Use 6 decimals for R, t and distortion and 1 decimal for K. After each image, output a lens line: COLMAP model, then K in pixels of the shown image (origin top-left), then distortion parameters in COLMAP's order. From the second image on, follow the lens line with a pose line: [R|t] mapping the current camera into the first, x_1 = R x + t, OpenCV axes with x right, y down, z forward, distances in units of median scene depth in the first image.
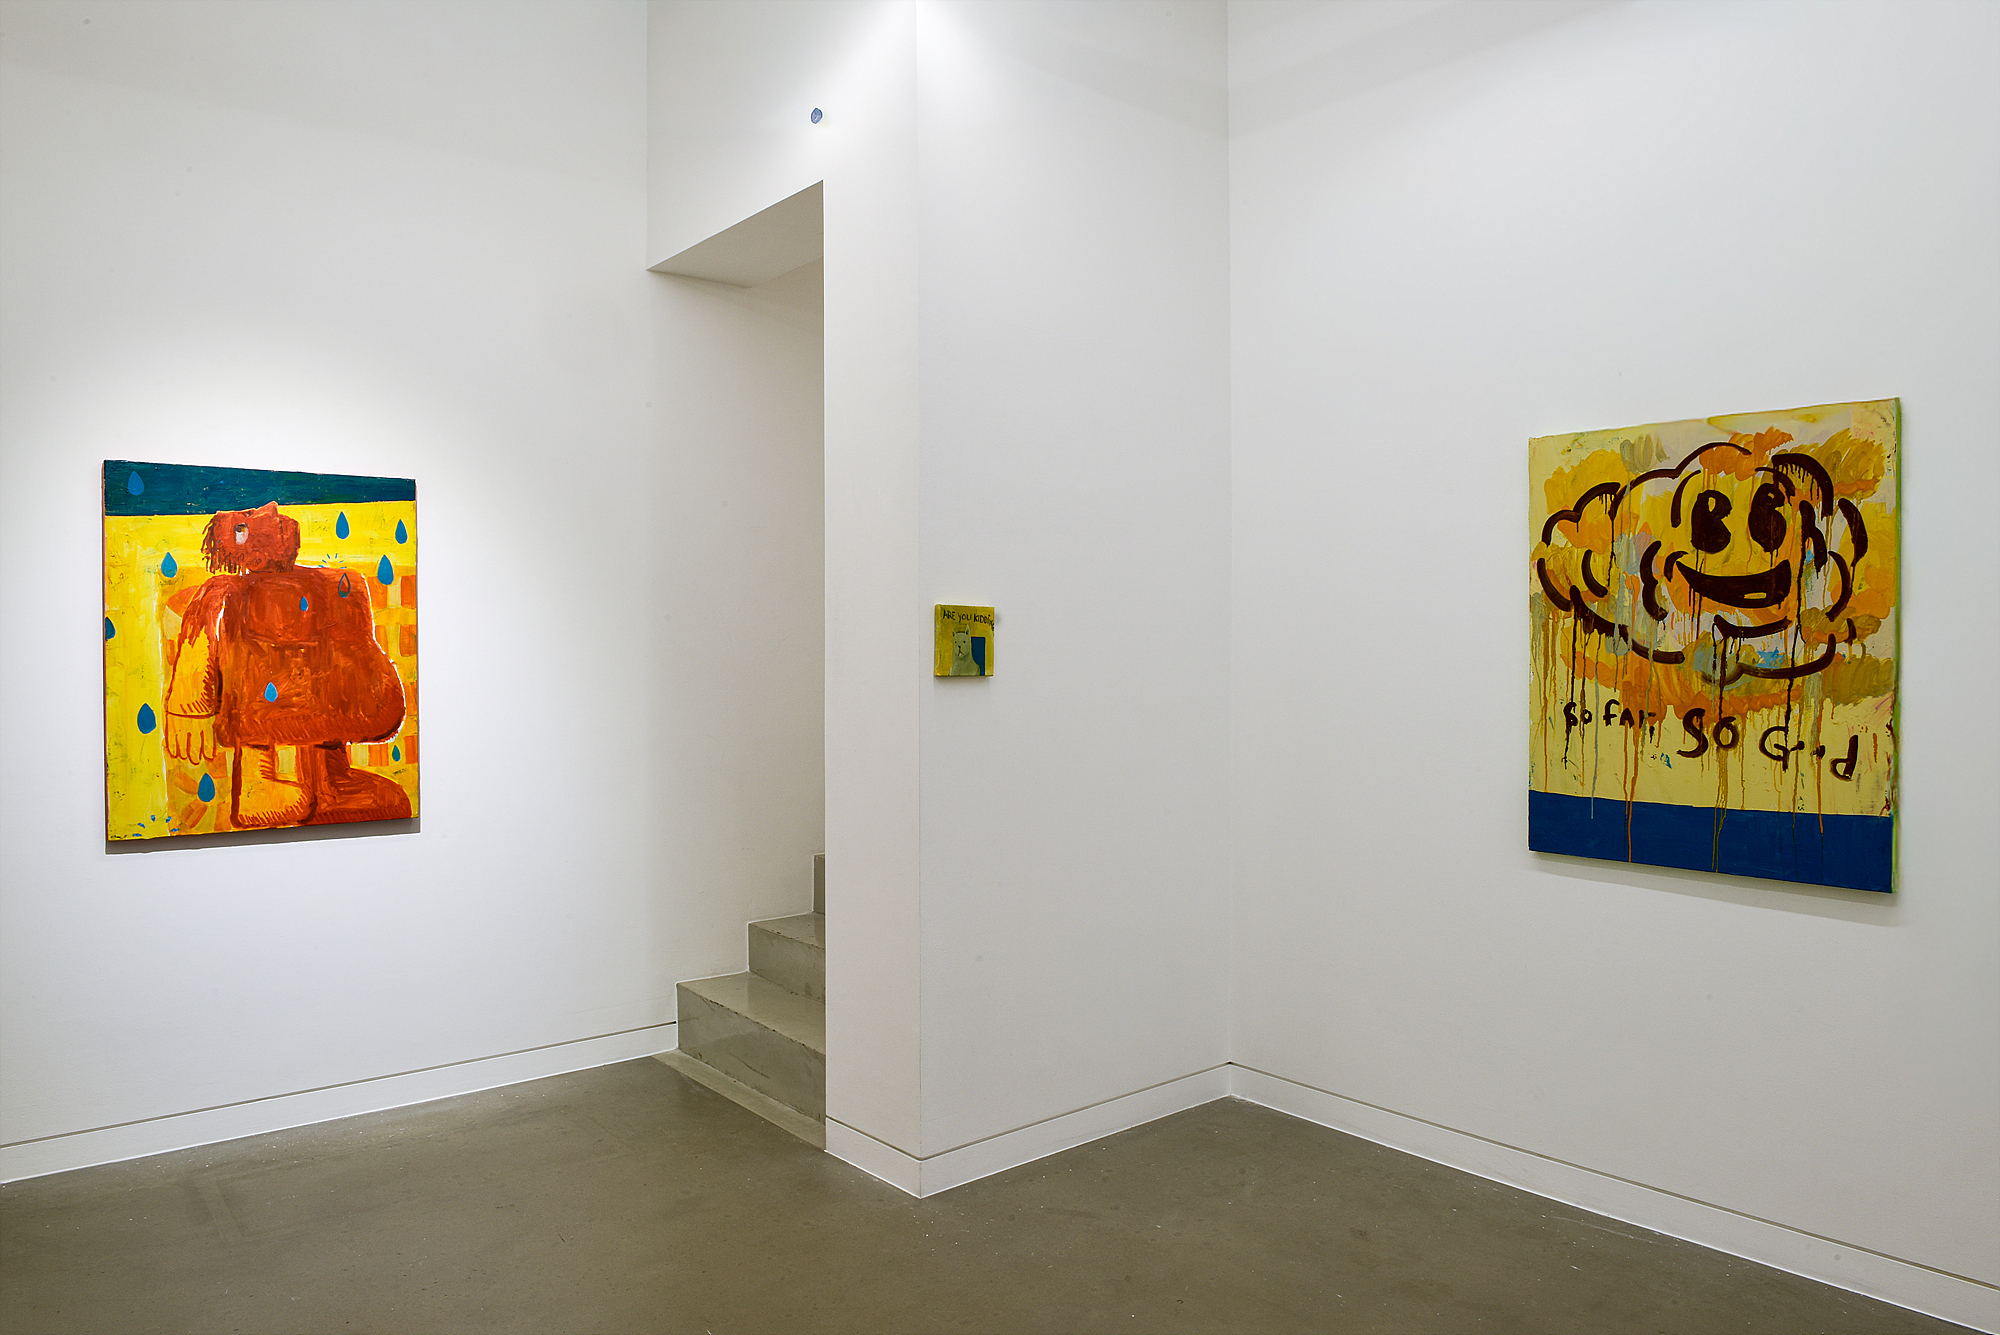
lens RADIAL K [[1426.2, 0, 997.3], [0, 1426.2, 647.8], [0, 0, 1]] dist [-0.020711, -0.009747]
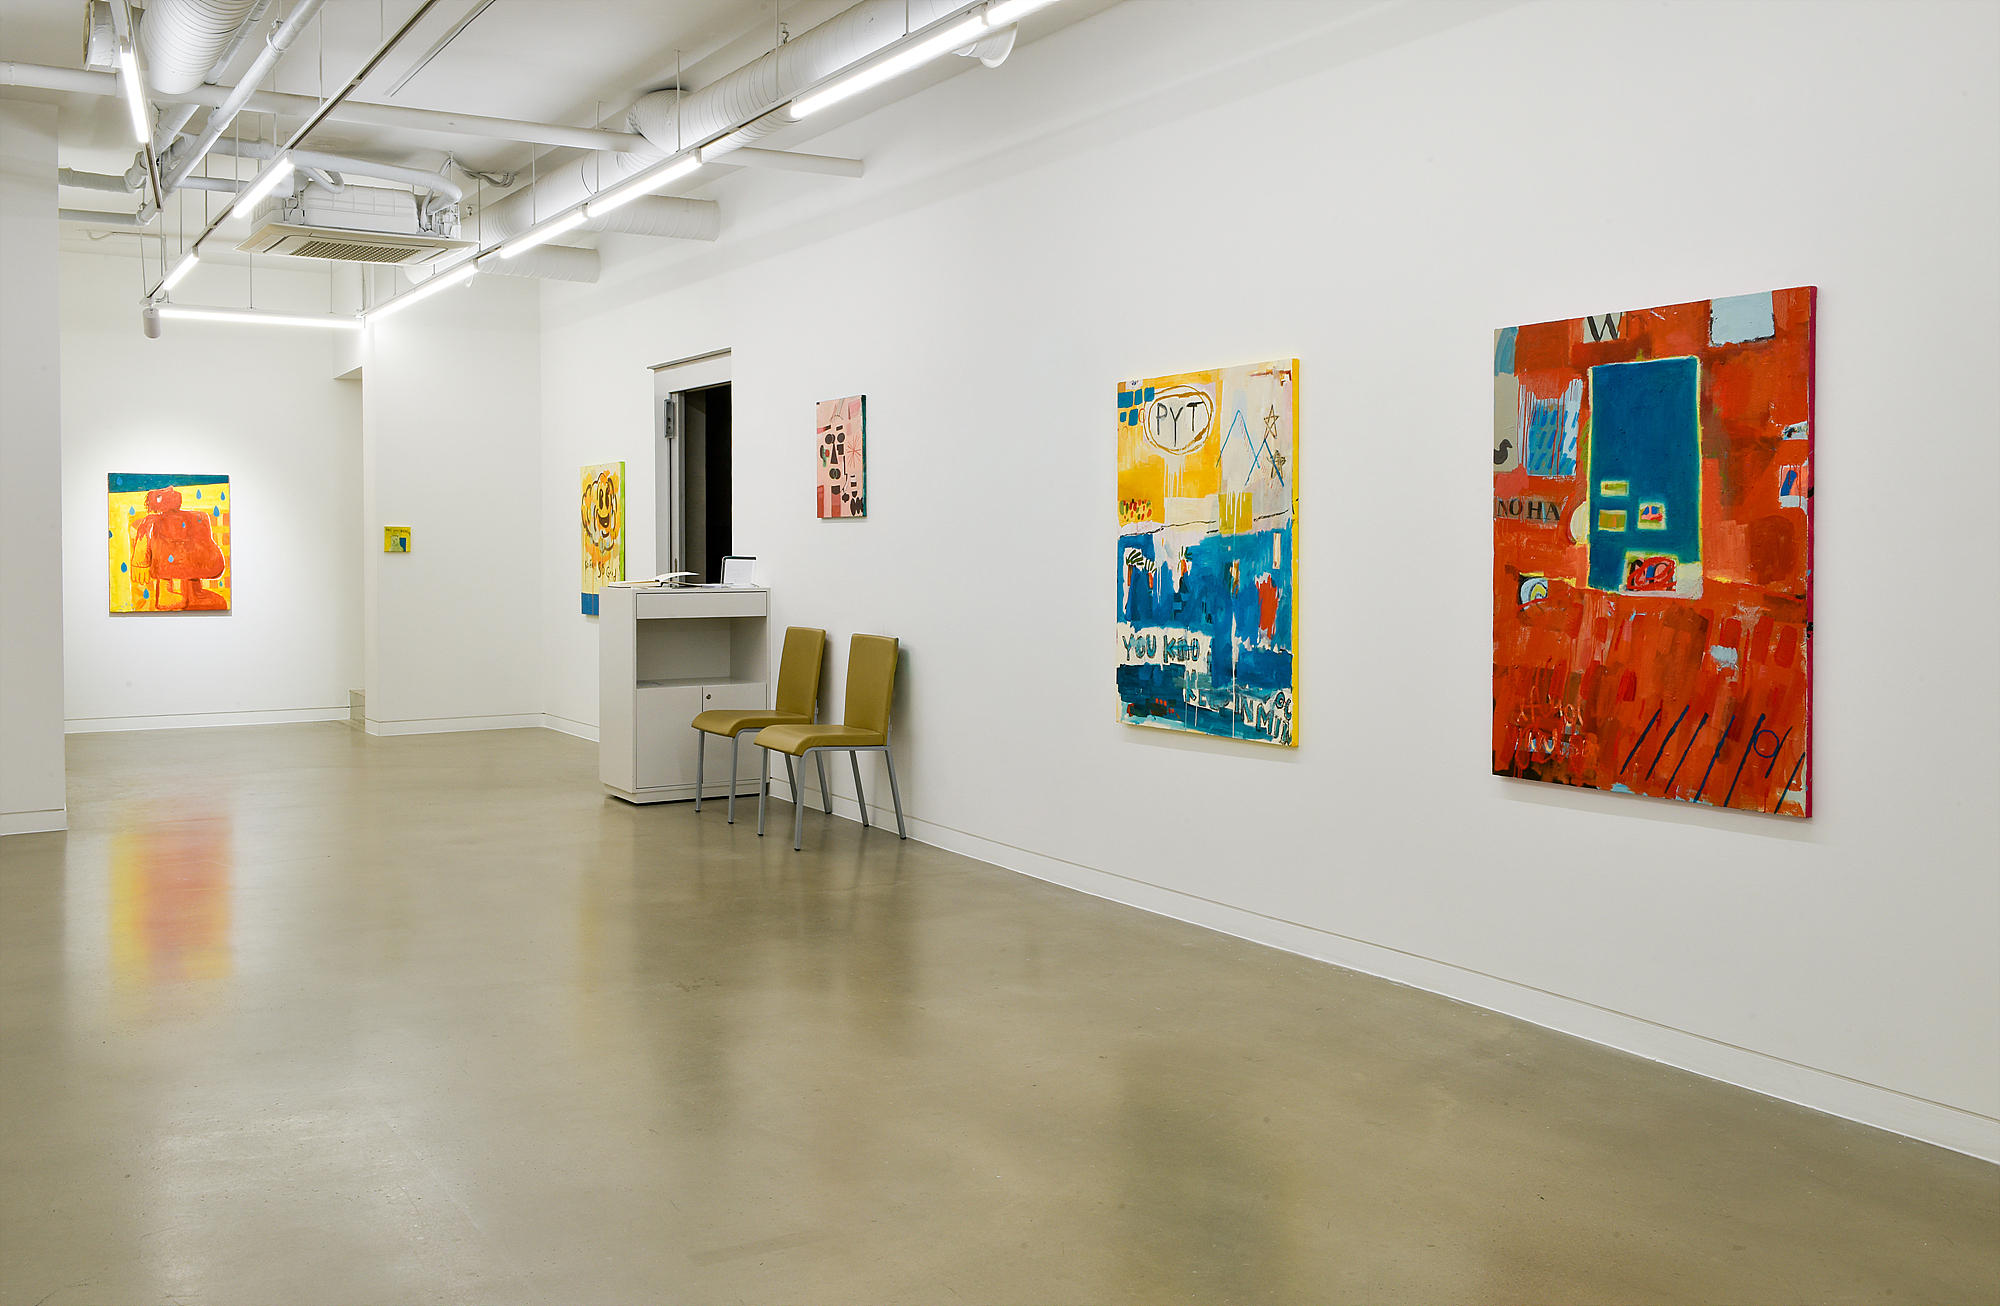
lens RADIAL K [[1812.2, 0, 989.6], [0, 1812.2, 566.0], [0, 0, 1]] dist [0.037774, 0.000000]
pose [[0.989535, 0.003640, -0.144248, 1.482430], [-0.003248, 0.999990, 0.002956, 0.030615], [0.144257, -0.002456, 0.989537, -2.136147]]
